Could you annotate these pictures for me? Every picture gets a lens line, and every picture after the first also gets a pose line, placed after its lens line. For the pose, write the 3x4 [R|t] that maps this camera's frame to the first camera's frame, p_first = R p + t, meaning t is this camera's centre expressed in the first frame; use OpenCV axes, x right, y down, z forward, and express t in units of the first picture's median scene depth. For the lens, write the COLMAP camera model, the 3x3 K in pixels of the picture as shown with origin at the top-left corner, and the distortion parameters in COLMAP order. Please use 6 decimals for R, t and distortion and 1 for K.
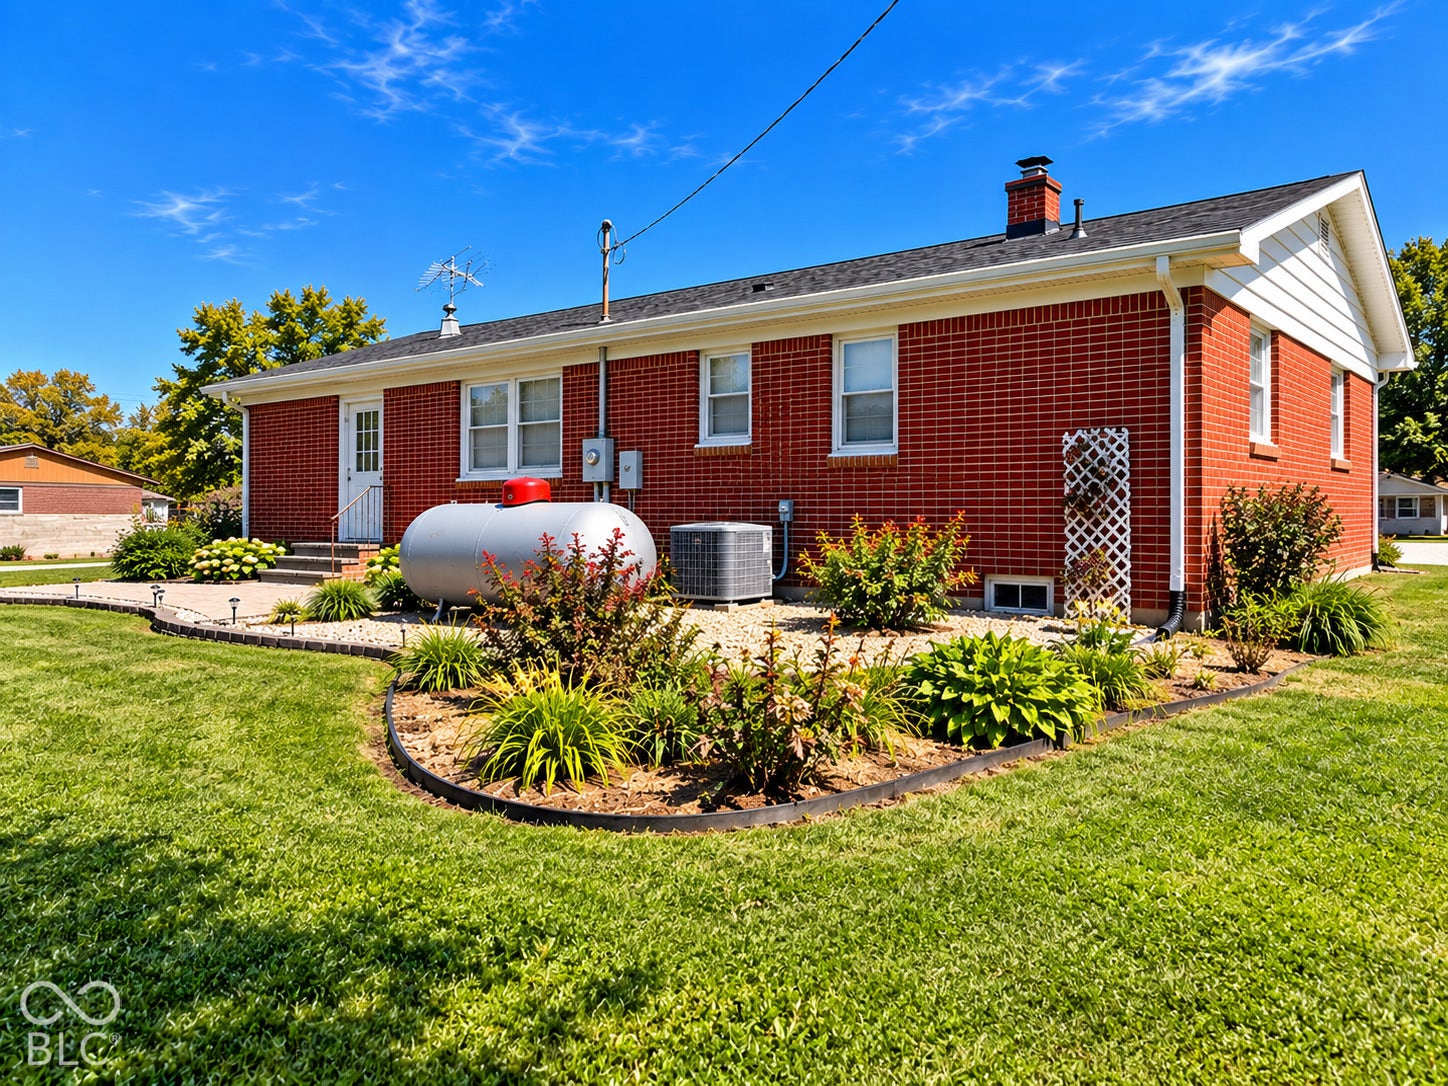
lens RADIAL K [[1089.9, 0, 724.0], [0, 1089.9, 543.0], [0, 0, 1]] dist [0.000825, 0.000164]
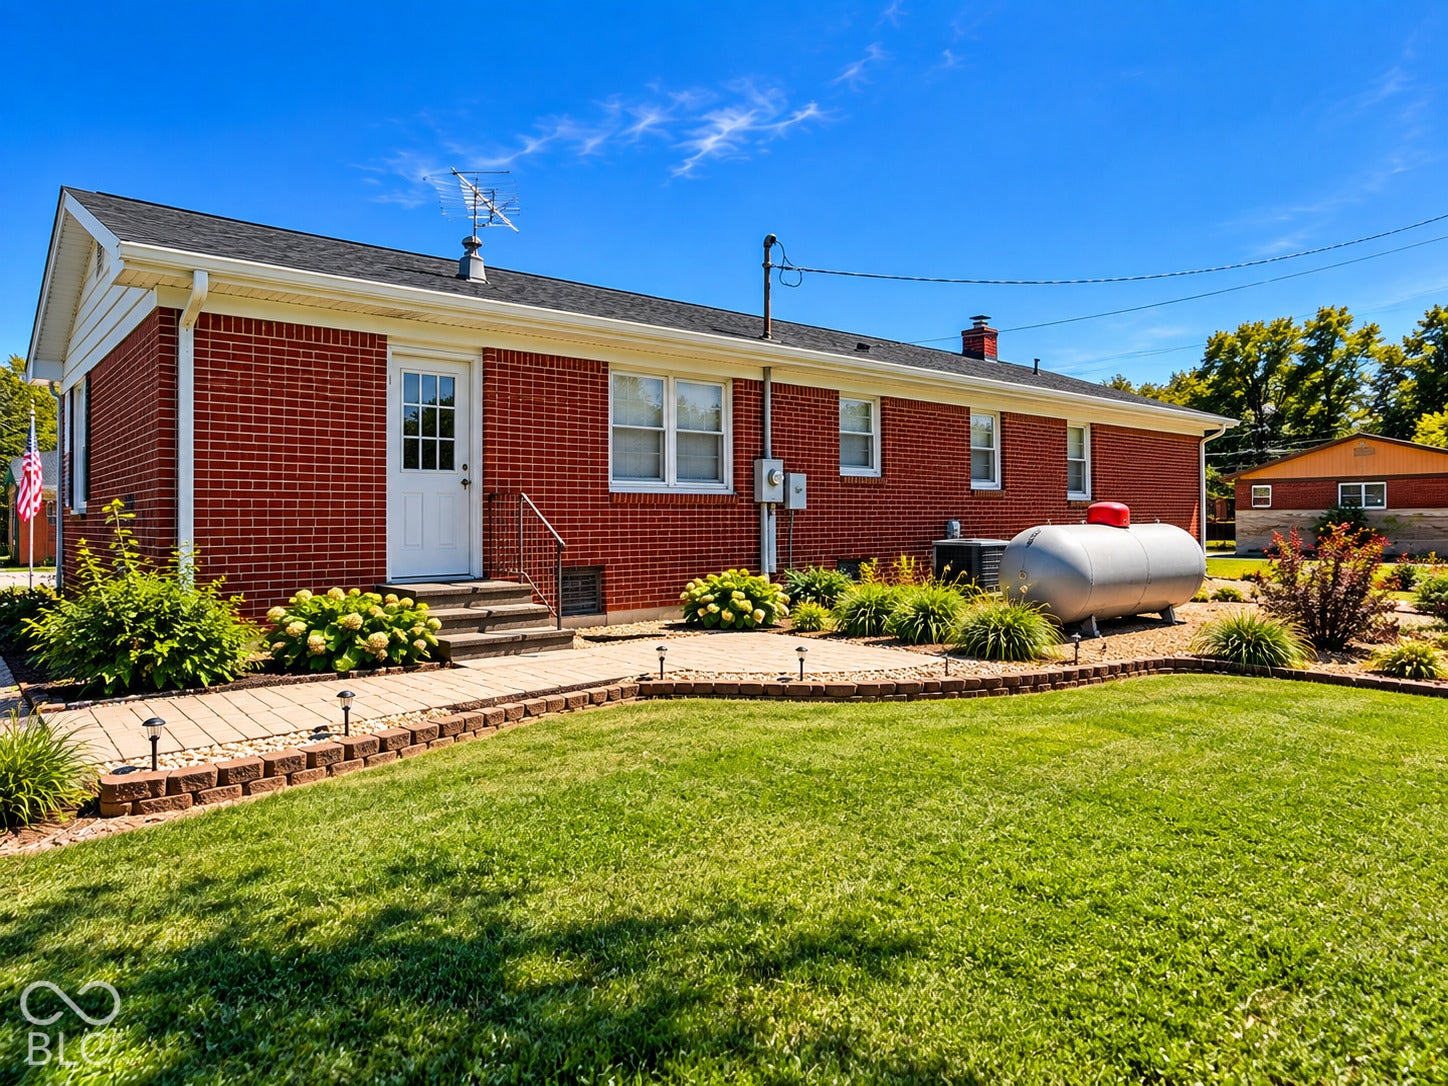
lens RADIAL K [[999.2, 0, 724.0], [0, 999.2, 543.0], [0, 0, 1]] dist [0.000163, -0.000040]
pose [[0.226123, -0.012737, 0.974015, -0.996858], [0.029143, 0.999555, 0.006306, -0.025825], [-0.973663, 0.026960, 0.226394, 0.833352]]
